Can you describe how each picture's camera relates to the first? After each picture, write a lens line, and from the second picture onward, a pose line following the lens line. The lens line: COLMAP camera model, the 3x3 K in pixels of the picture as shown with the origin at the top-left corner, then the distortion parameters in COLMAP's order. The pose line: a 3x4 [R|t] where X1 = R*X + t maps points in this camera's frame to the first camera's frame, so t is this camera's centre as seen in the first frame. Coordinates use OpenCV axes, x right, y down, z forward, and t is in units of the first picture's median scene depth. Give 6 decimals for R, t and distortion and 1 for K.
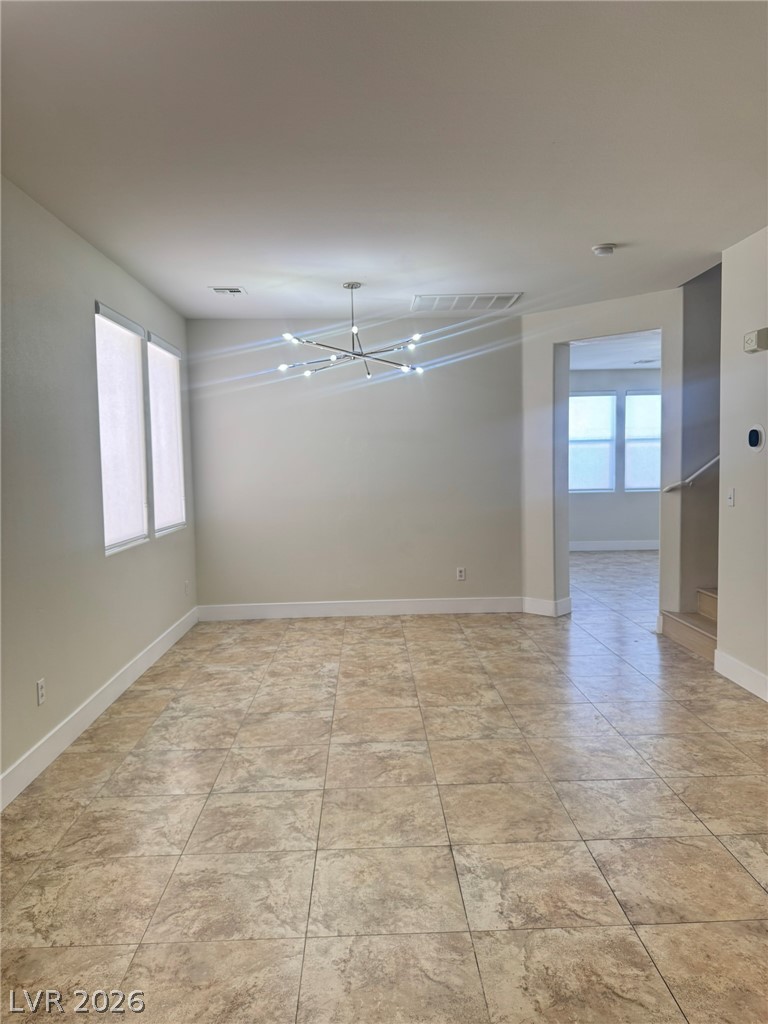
lens RADIAL K [[726.0, 0, 384.2], [0, 726.0, 512.5], [0, 0, 1]] dist [-0.002310, -0.002807]
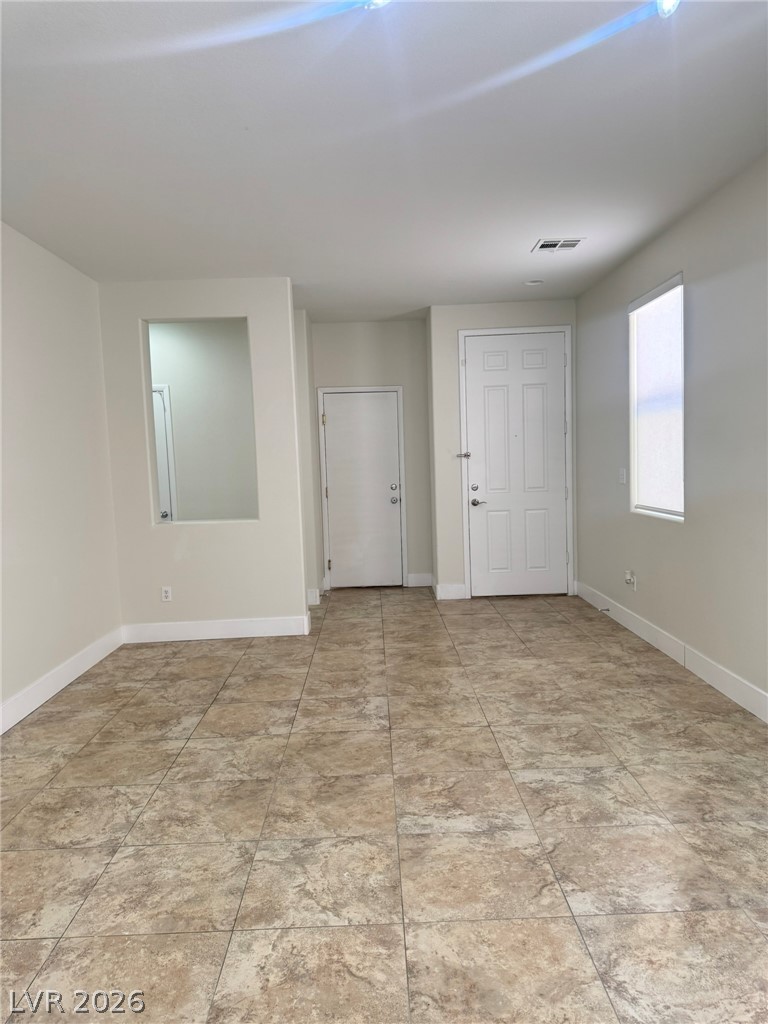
lens RADIAL K [[726.0, 0, 383.1], [0, 726.0, 514.8], [0, 0, 1]] dist [-0.002310, -0.002807]
pose [[-0.998464, 0.053474, 0.014519, 0.053849], [0.055070, 0.986656, 0.153221, -0.118273], [-0.006132, 0.153785, -0.988085, 1.922543]]
